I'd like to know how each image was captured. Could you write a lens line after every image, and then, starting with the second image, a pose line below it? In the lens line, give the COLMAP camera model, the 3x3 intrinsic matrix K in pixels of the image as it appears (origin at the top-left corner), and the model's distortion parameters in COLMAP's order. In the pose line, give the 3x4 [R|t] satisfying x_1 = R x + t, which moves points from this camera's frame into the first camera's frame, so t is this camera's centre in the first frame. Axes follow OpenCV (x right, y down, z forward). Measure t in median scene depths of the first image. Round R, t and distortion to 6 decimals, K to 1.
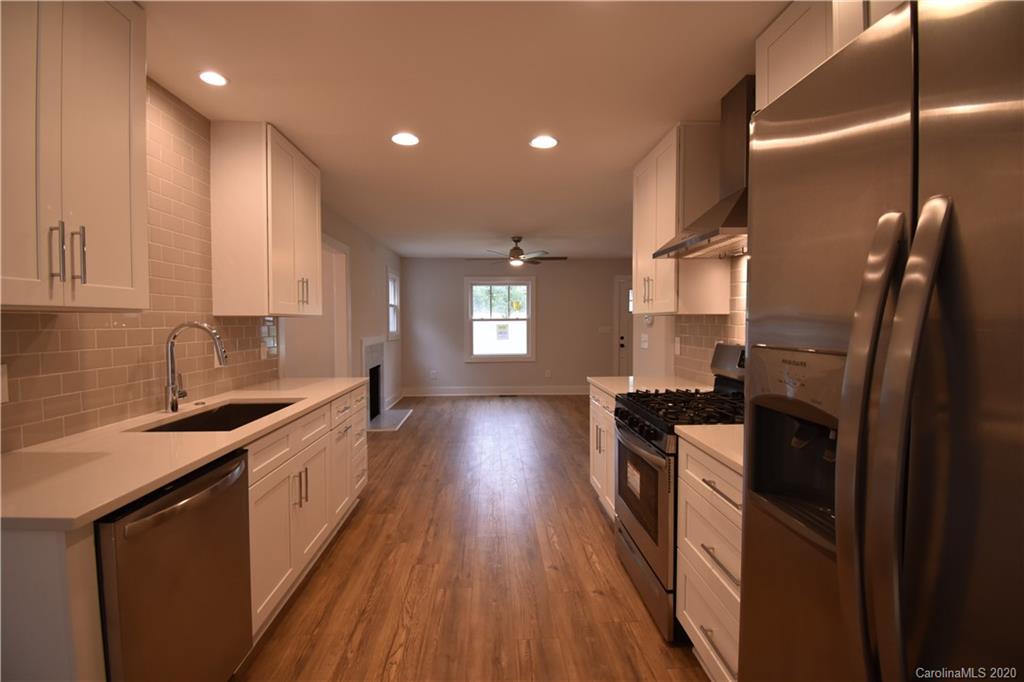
lens RADIAL K [[449.7, 0, 514.4], [0, 449.7, 338.7], [0, 0, 1]] dist [0.018155, -0.023720]
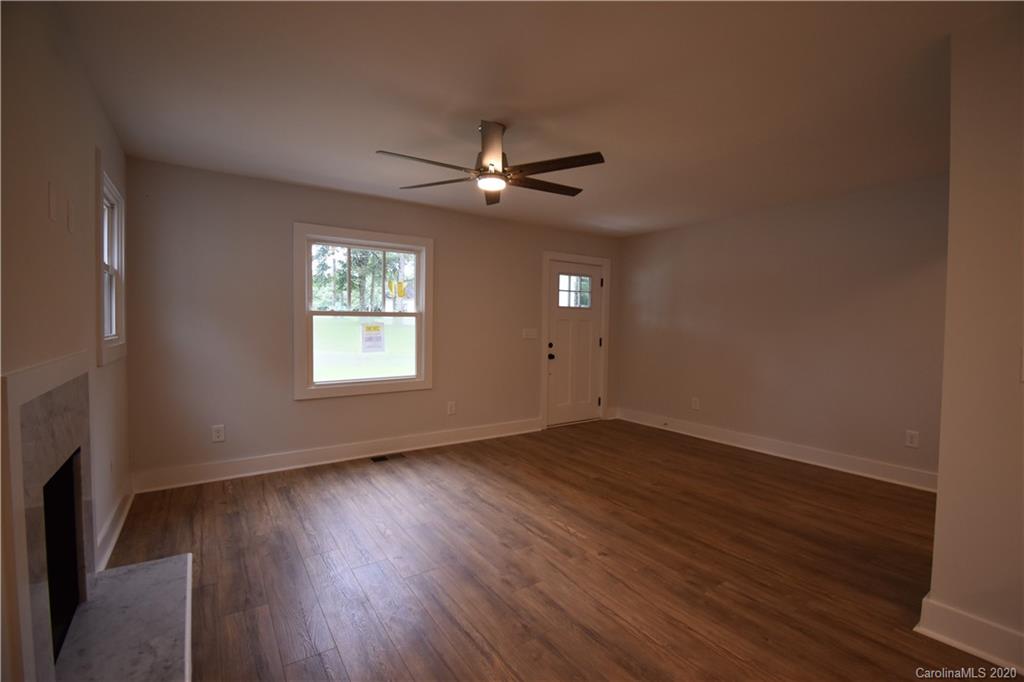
lens RADIAL K [[449.7, 0, 514.4], [0, 449.7, 338.7], [0, 0, 1]] dist [0.018155, -0.023720]
pose [[0.855939, -0.005989, 0.517041, -0.503831], [0.007450, 0.999972, -0.000749, -0.036074], [-0.517022, 0.004493, 0.855960, 1.461149]]
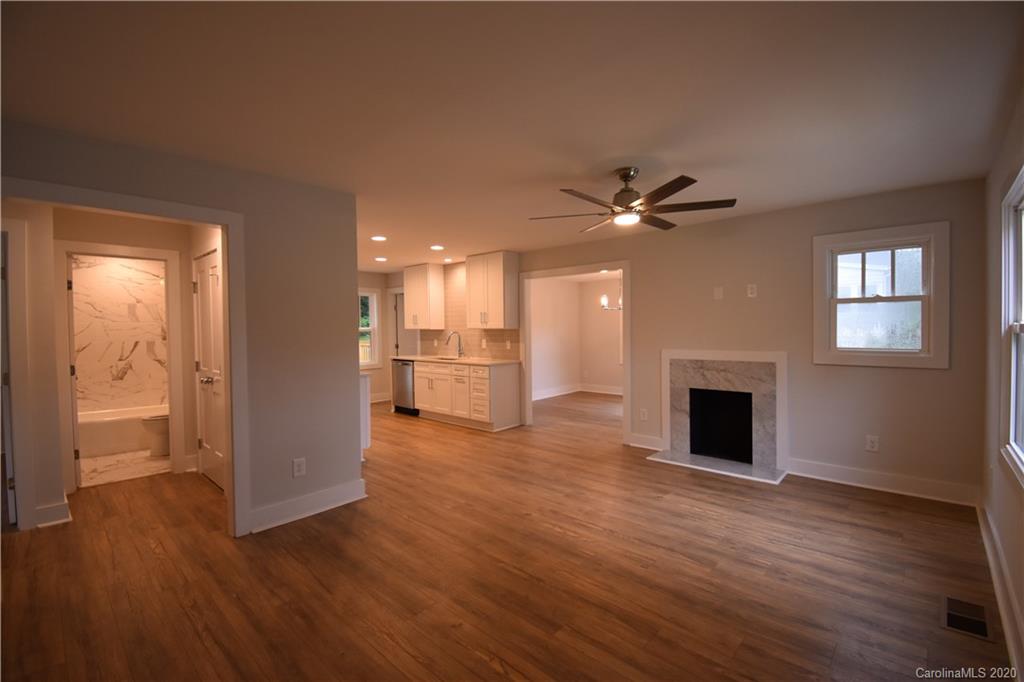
lens RADIAL K [[449.7, 0, 514.4], [0, 449.7, 338.7], [0, 0, 1]] dist [0.018155, -0.023720]
pose [[-0.716866, 0.028592, -0.696624, 1.106378], [-0.014331, 0.998343, 0.055723, -0.147177], [0.697064, 0.049929, -0.715269, 3.103573]]
